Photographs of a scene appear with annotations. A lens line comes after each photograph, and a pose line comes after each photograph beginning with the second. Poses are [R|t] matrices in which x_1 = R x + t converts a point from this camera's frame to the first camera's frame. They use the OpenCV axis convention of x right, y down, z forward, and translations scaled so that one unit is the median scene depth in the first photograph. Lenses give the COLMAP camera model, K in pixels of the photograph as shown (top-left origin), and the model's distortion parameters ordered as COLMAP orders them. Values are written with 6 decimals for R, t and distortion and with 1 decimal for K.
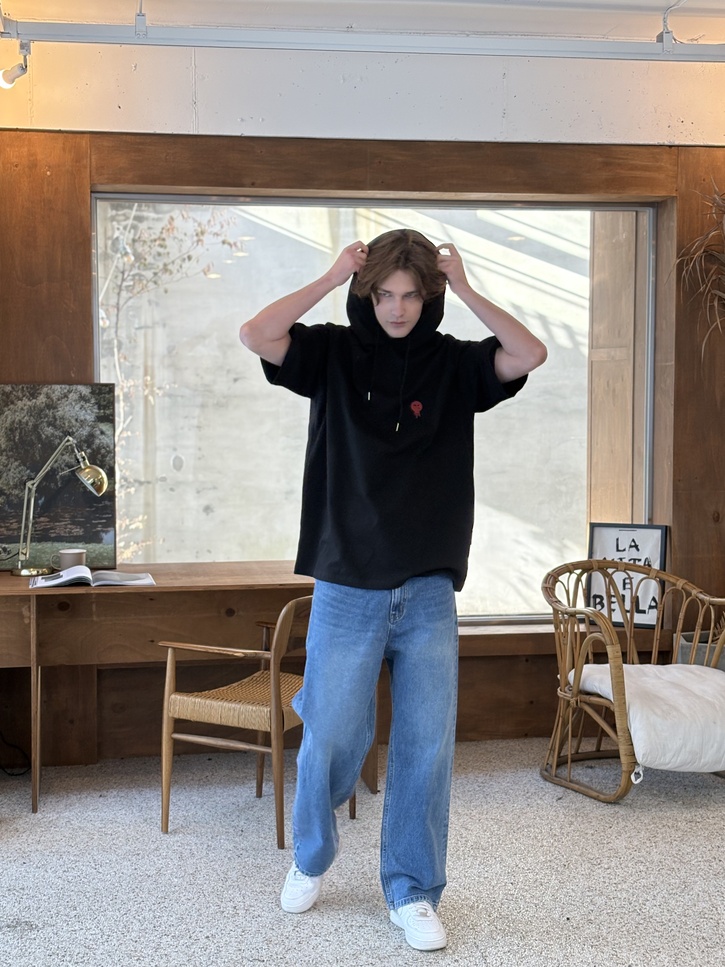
lens RADIAL K [[1574.3, 0, 376.4], [0, 1574.3, 483.3], [0, 0, 1]] dist [0.129981, 0.000000]
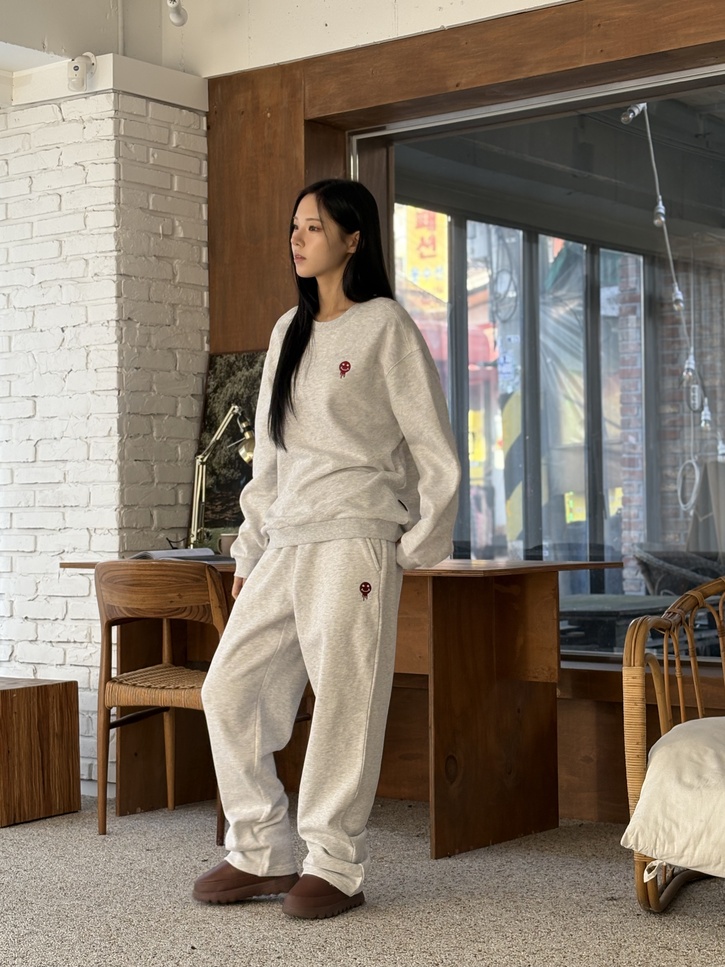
lens RADIAL K [[1825.8, 0, 377.3], [0, 1825.8, 479.9], [0, 0, 1]] dist [0.178793, 0.000000]
pose [[0.668964, -0.019248, -0.743045, 0.561393], [-0.035987, 0.997654, -0.058243, 0.063081], [0.742423, 0.065703, 0.666702, 0.348700]]
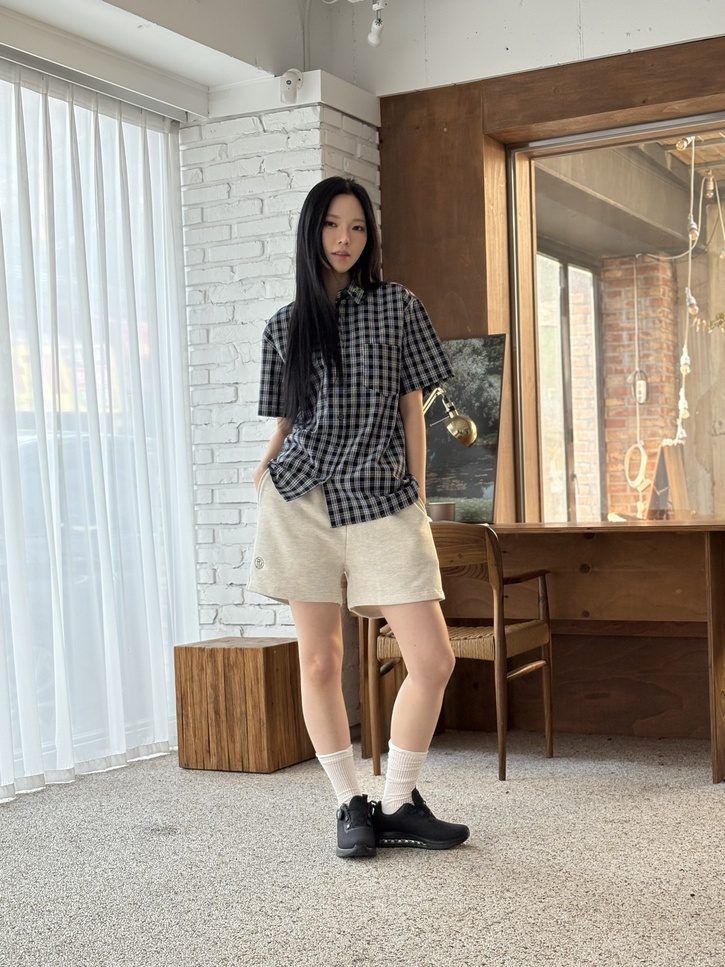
lens RADIAL K [[1500.3, 0, 387.2], [0, 1500.3, 485.9], [0, 0, 1]] dist [0.149884, 0.000000]
pose [[0.785040, -0.029006, -0.618766, 0.326323], [-0.008571, 0.998299, -0.057671, 0.078692], [0.619386, 0.050577, 0.783456, 0.229021]]
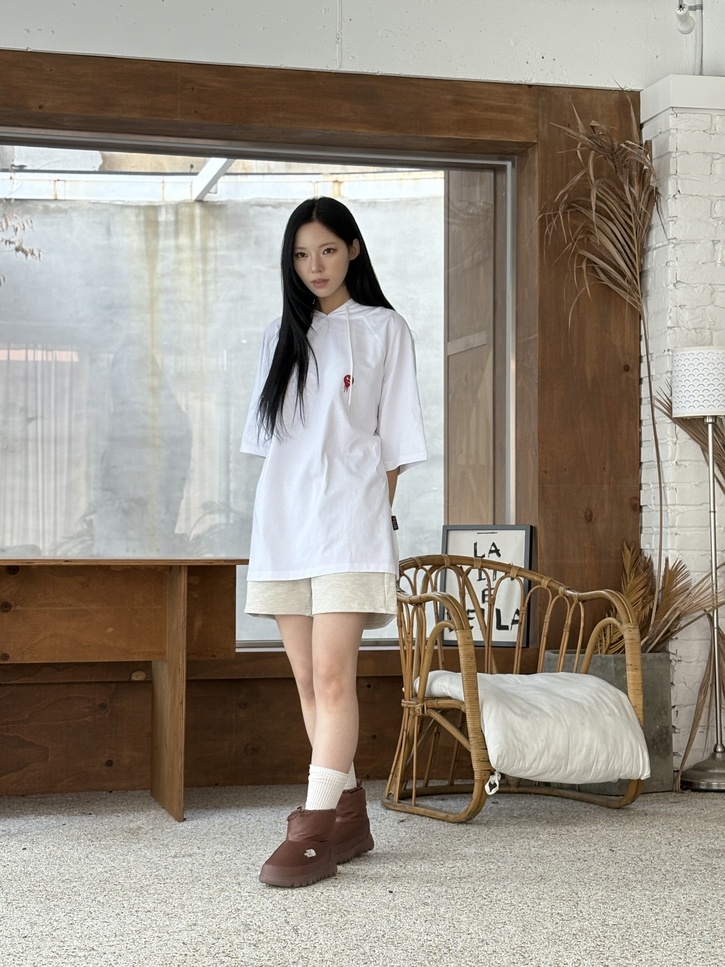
lens RADIAL K [[1898.3, 0, 366.3], [0, 1898.3, 485.8], [0, 0, 1]] dist [0.180071, 0.000000]
pose [[0.997169, 0.004418, 0.075061, 0.018464], [0.002654, 0.995583, -0.093851, 0.104327], [-0.075144, 0.093785, 0.992753, -0.010451]]
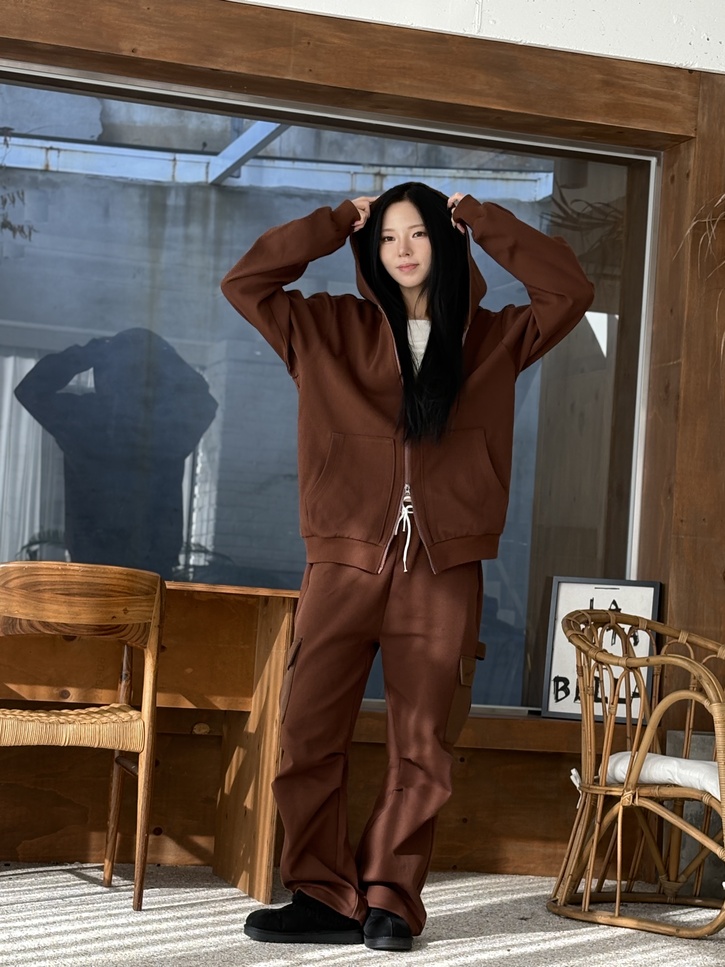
lens RADIAL K [[2237.8, 0, 376.4], [0, 2237.8, 491.7], [0, 0, 1]] dist [0.191930, 0.000000]
pose [[0.988816, 0.073100, 0.129999, -0.084406], [-0.057076, 0.990766, -0.122982, 0.122865], [-0.137789, 0.114186, 0.983858, 0.002802]]
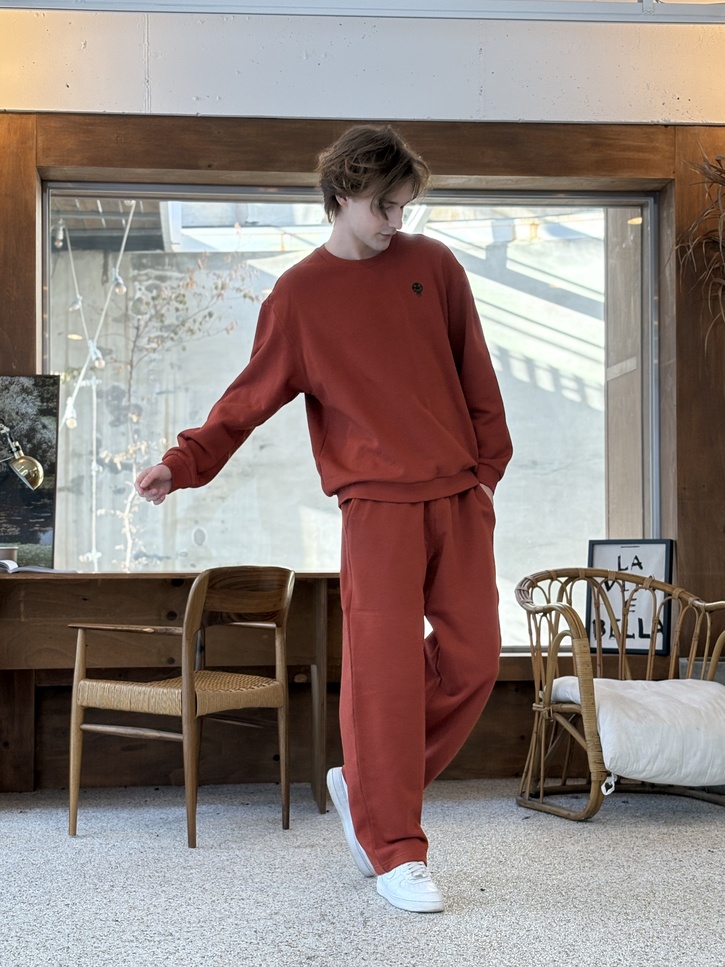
lens RADIAL K [[1700.0, 0, 376.0], [0, 1700.0, 490.5], [0, 0, 1]] dist [0.157821, 0.000000]
pose [[0.996579, -0.006030, -0.082423, 0.098990], [-0.002373, 0.994836, -0.101466, 0.101091], [0.082610, 0.101314, 0.991419, 0.020145]]
